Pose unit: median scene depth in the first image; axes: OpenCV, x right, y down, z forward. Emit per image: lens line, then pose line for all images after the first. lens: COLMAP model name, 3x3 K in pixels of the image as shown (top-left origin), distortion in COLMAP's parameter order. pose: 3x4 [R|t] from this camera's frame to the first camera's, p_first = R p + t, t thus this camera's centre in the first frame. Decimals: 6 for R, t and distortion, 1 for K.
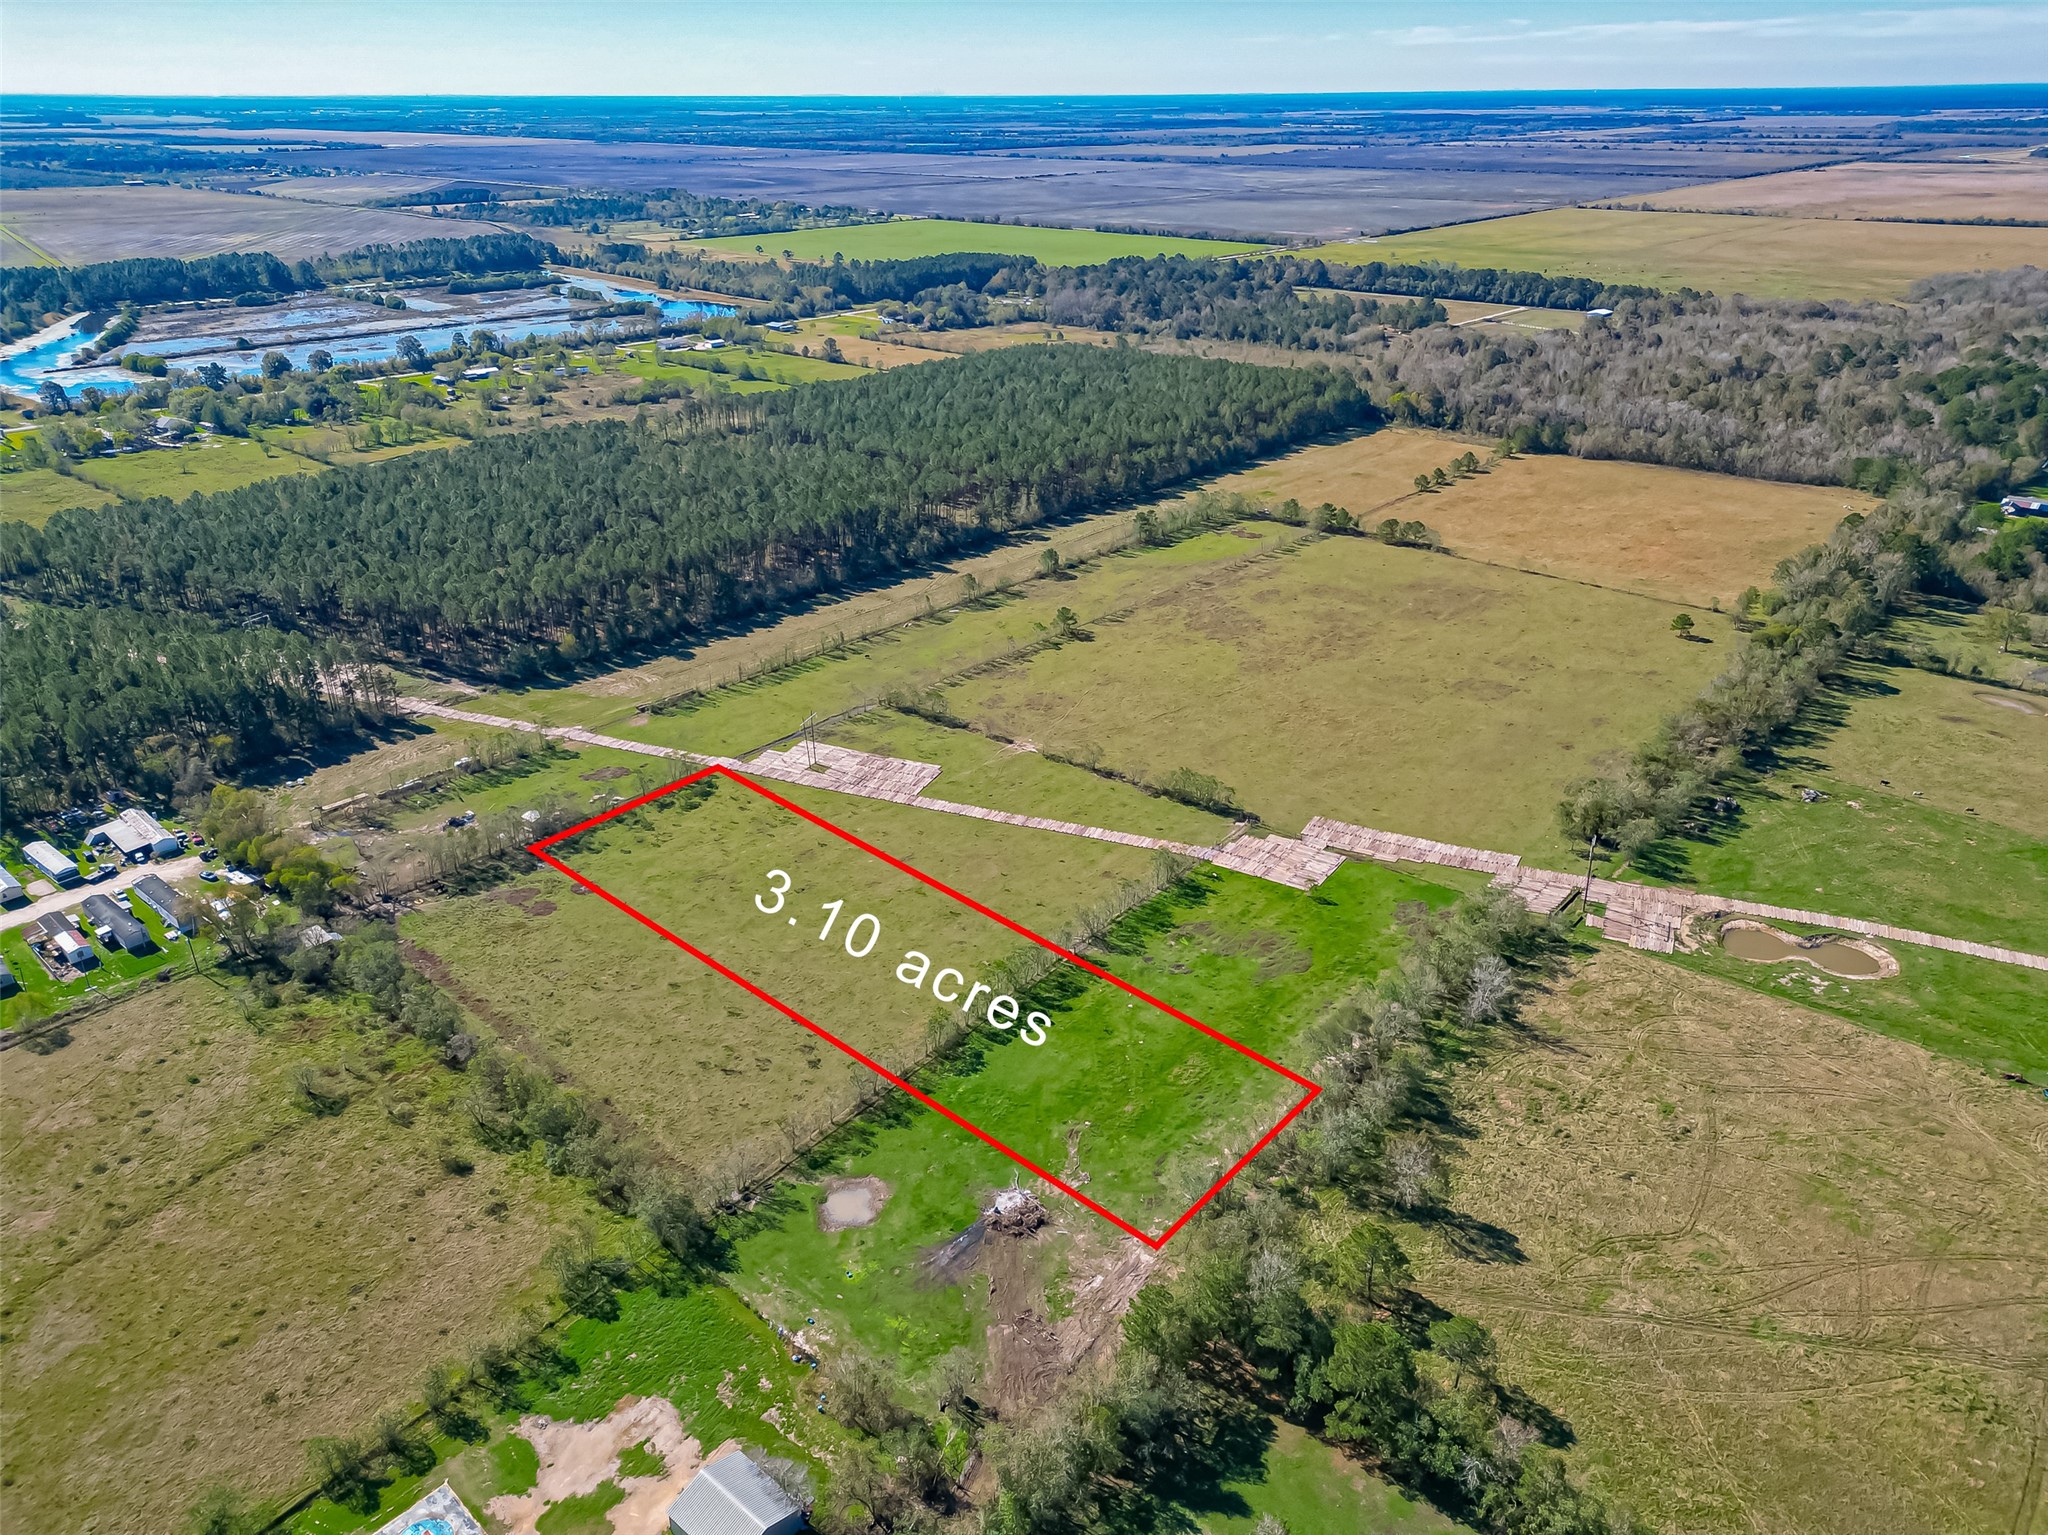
lens RADIAL K [[1423.0, 0, 1024.0], [0, 1423.0, 767.5], [0, 0, 1]] dist [0.073310, -0.060972]
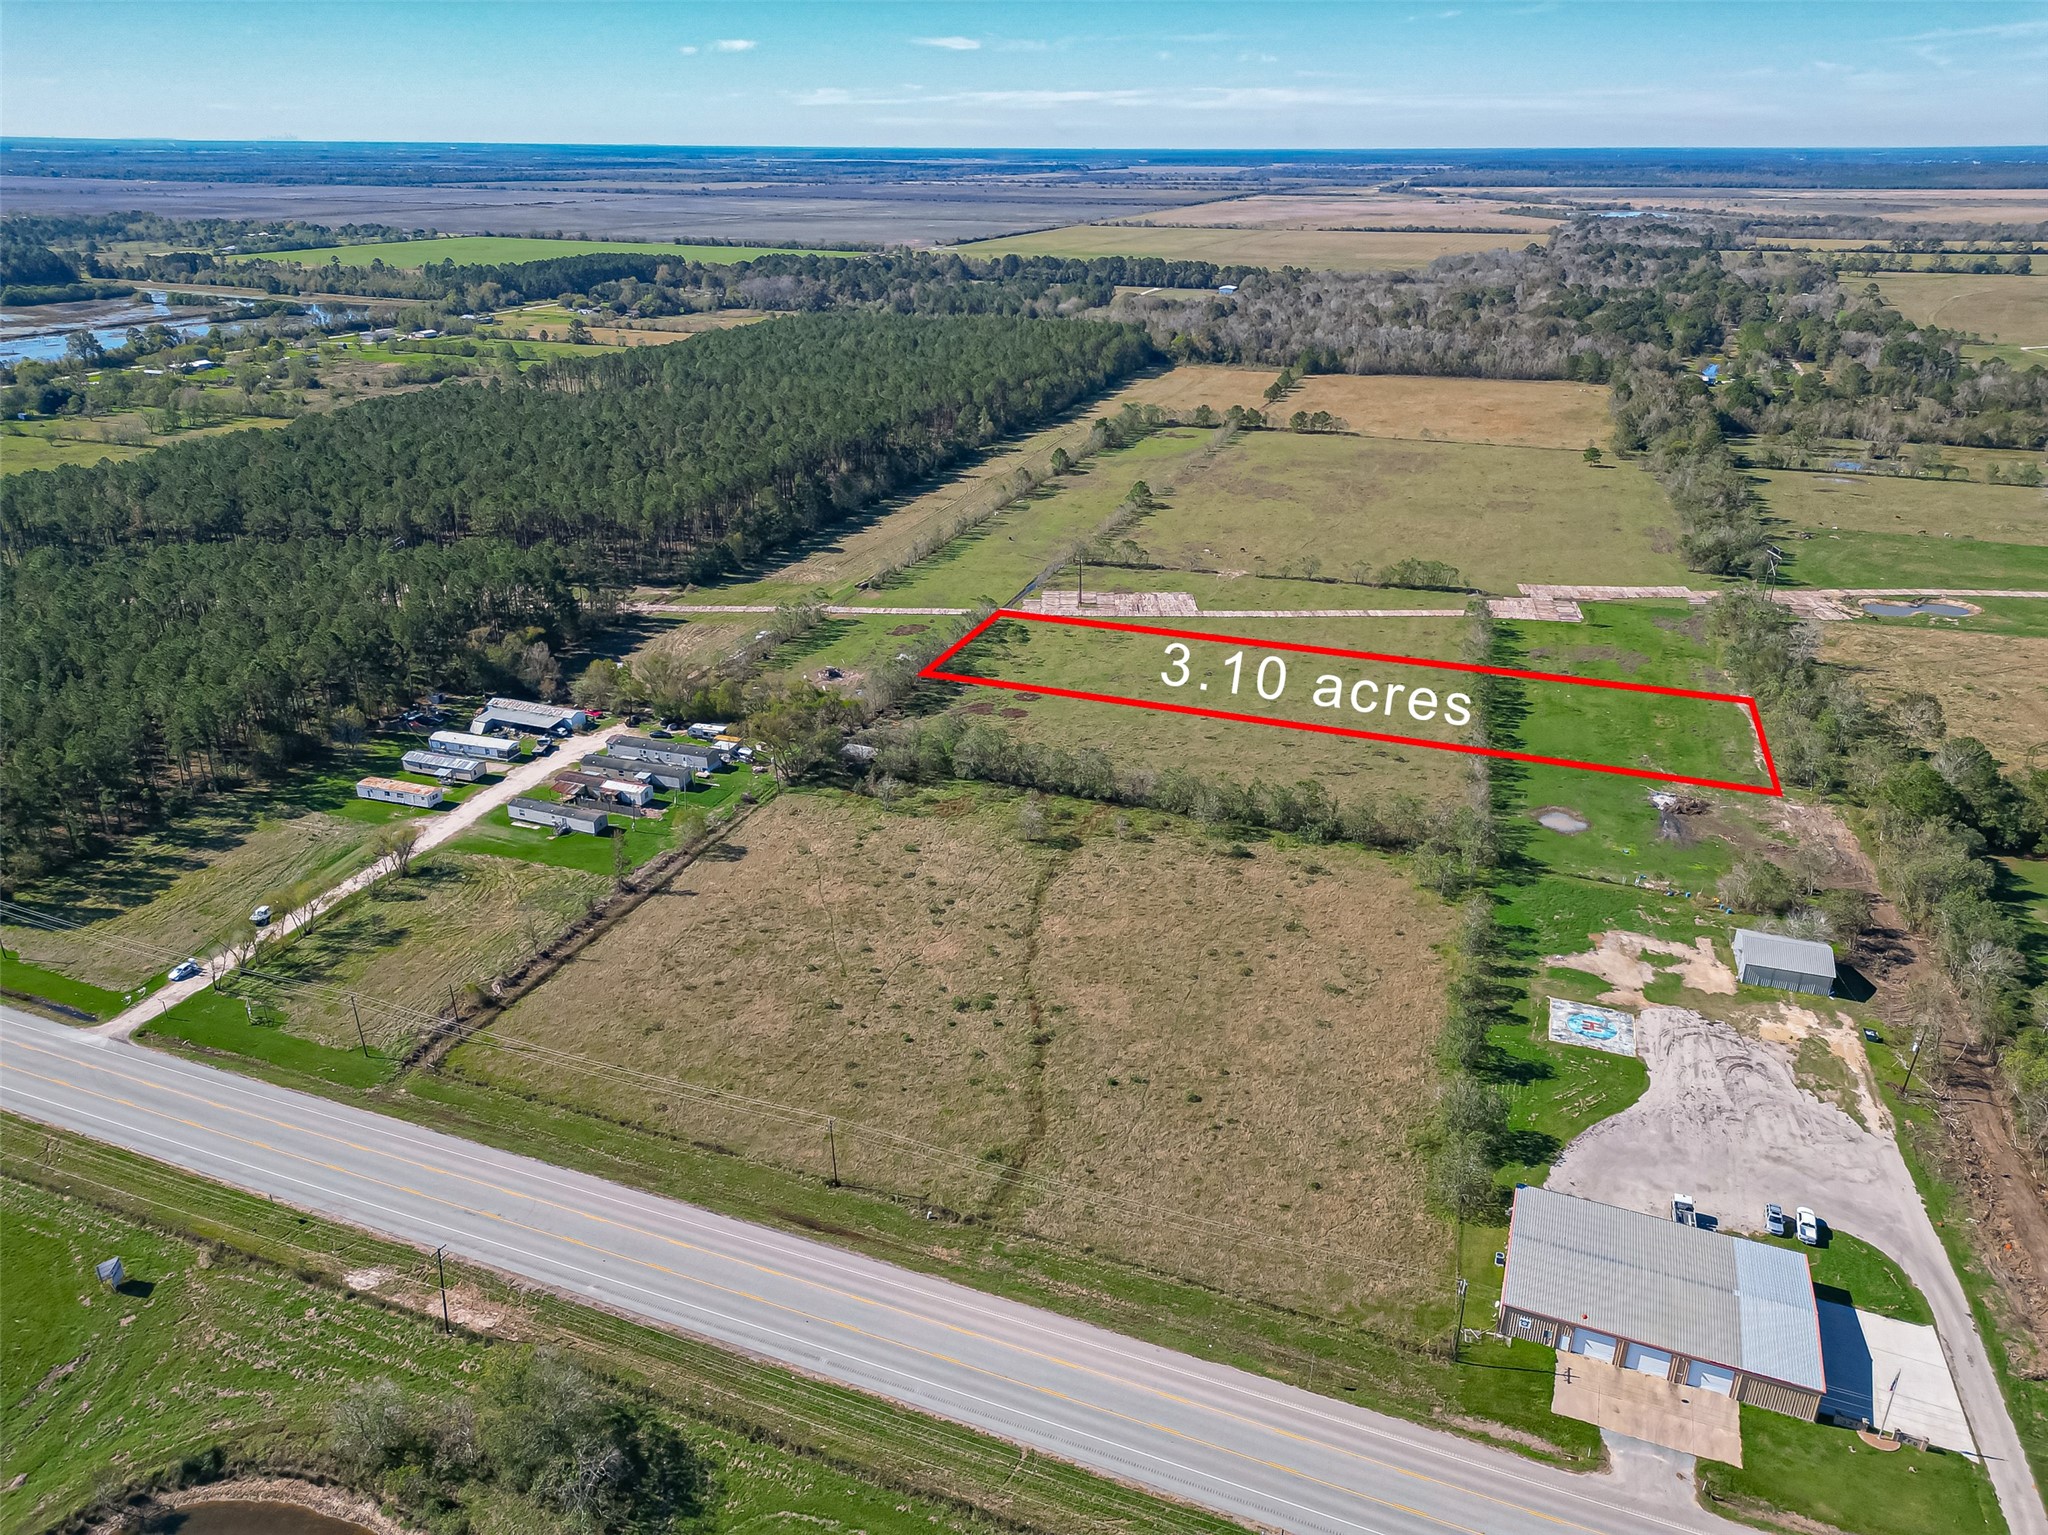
lens RADIAL K [[1423.0, 0, 1024.0], [0, 1423.0, 767.5], [0, 0, 1]] dist [0.073310, -0.060972]
pose [[0.927273, -0.142254, 0.346306, -0.490815], [0.152912, 0.988234, -0.003497, 0.100523], [-0.341734, 0.056197, 0.938115, 0.009891]]
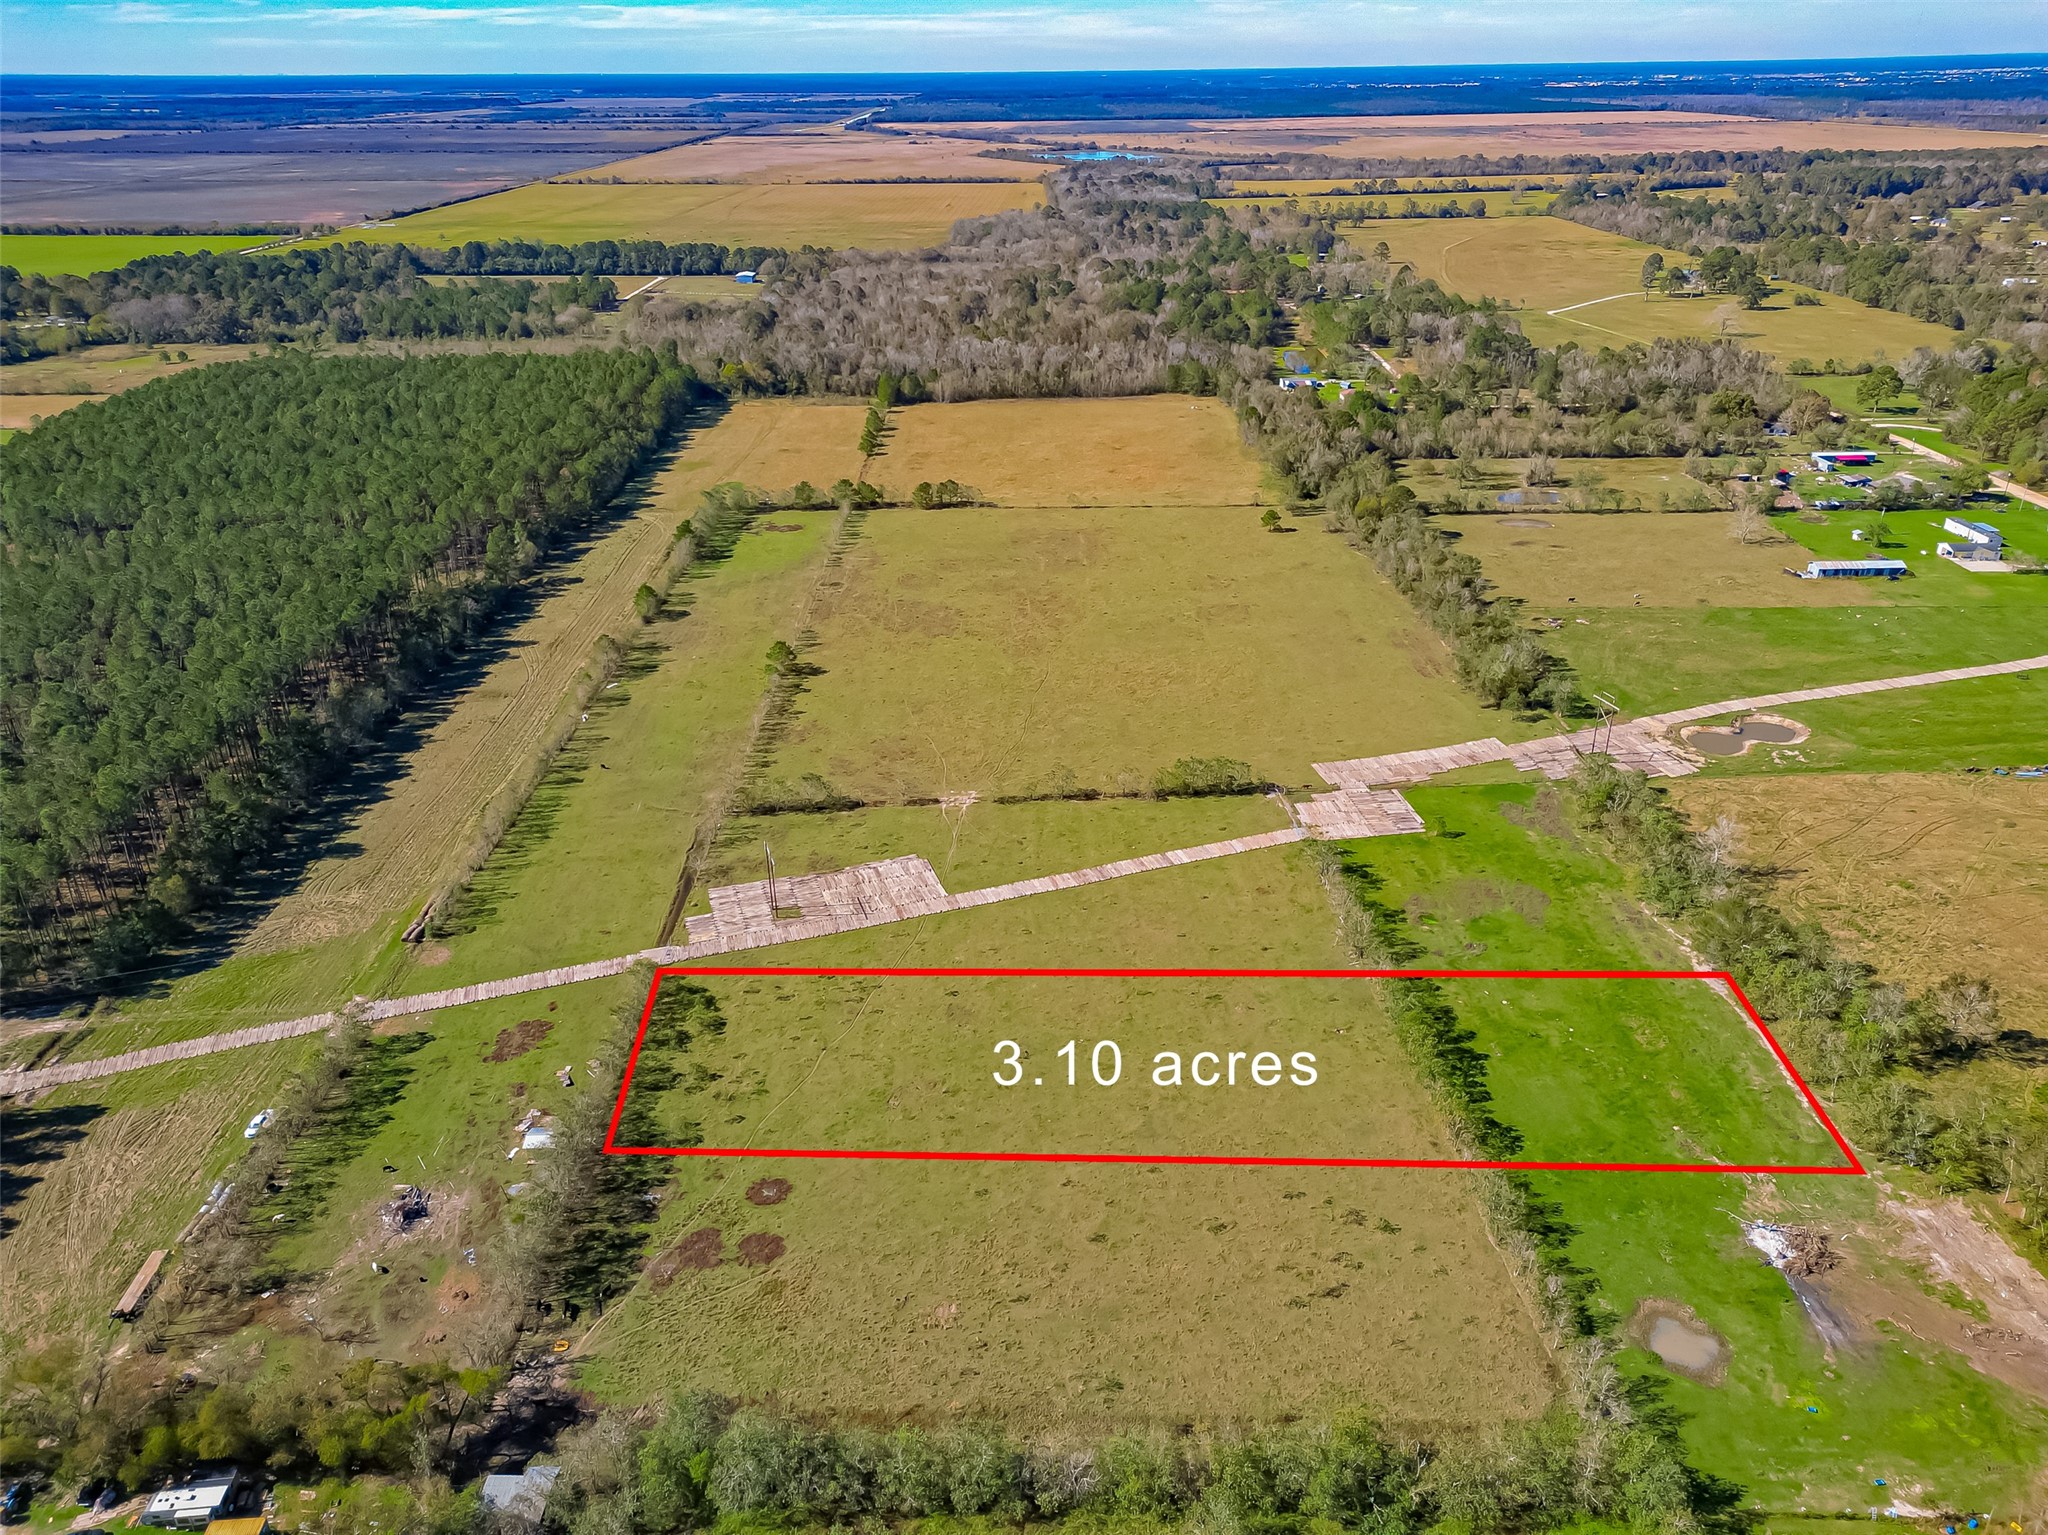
lens RADIAL K [[1423.0, 0, 1024.0], [0, 1423.0, 767.5], [0, 0, 1]] dist [0.073310, -0.060972]
pose [[0.741779, -0.297016, 0.601286, -0.398336], [0.292530, 0.950089, 0.108433, -0.096347], [-0.603481, 0.095461, 0.791642, 0.288329]]
